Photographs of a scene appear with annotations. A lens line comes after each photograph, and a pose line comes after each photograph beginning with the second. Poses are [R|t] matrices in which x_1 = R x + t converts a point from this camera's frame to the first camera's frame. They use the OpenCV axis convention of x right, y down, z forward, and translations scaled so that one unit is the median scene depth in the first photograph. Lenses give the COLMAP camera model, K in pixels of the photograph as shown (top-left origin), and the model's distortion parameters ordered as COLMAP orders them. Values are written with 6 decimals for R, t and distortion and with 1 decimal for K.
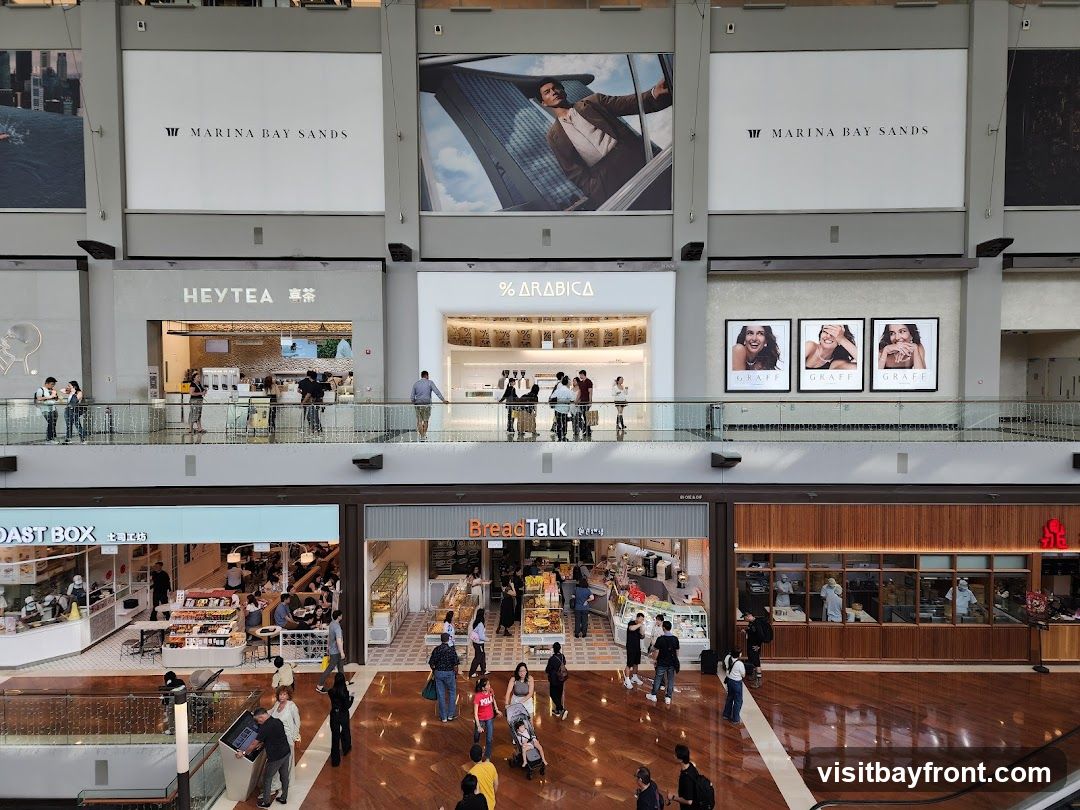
lens RADIAL K [[776.8, 0, 540.1], [0, 776.8, 405.9], [0, 0, 1]] dist [0.031790, -0.018347]
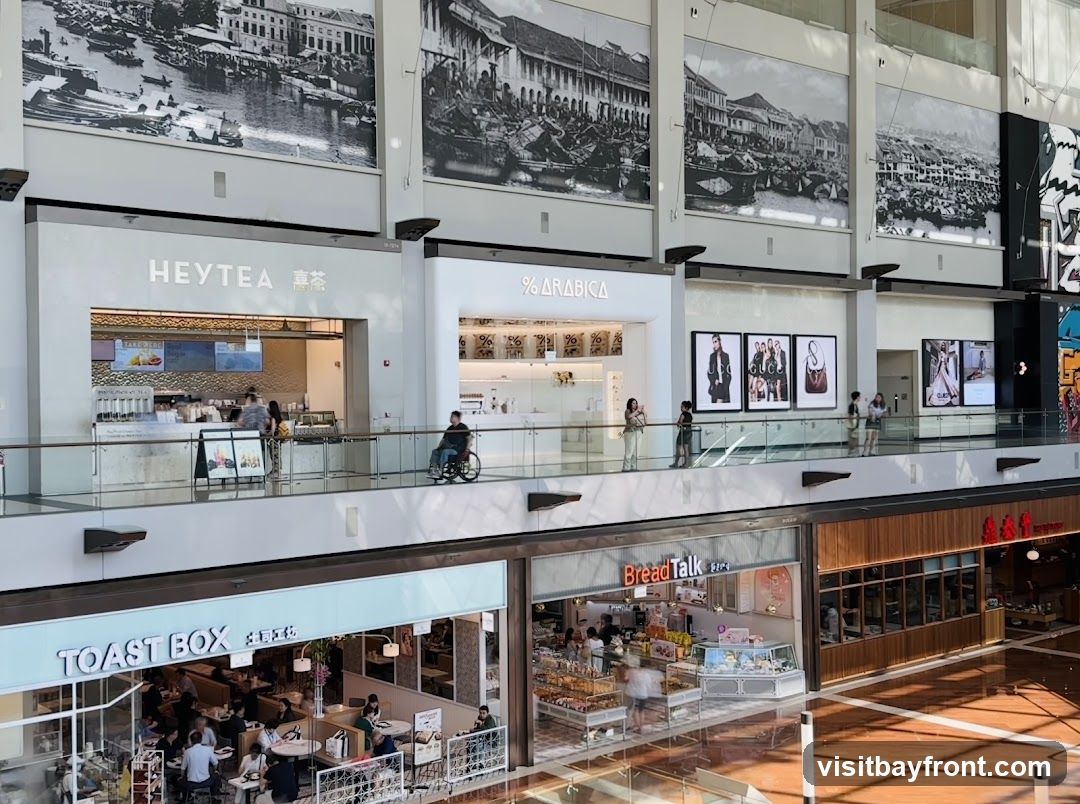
lens RADIAL K [[1337.4, 0, 542.6], [0, 1337.4, 399.1], [0, 0, 1]] dist [0.027727, 0.000000]
pose [[0.735380, -0.006119, 0.677627, -0.957350], [0.035798, 0.998914, -0.029828, 0.006030], [-0.676708, 0.046192, 0.734801, -0.005487]]
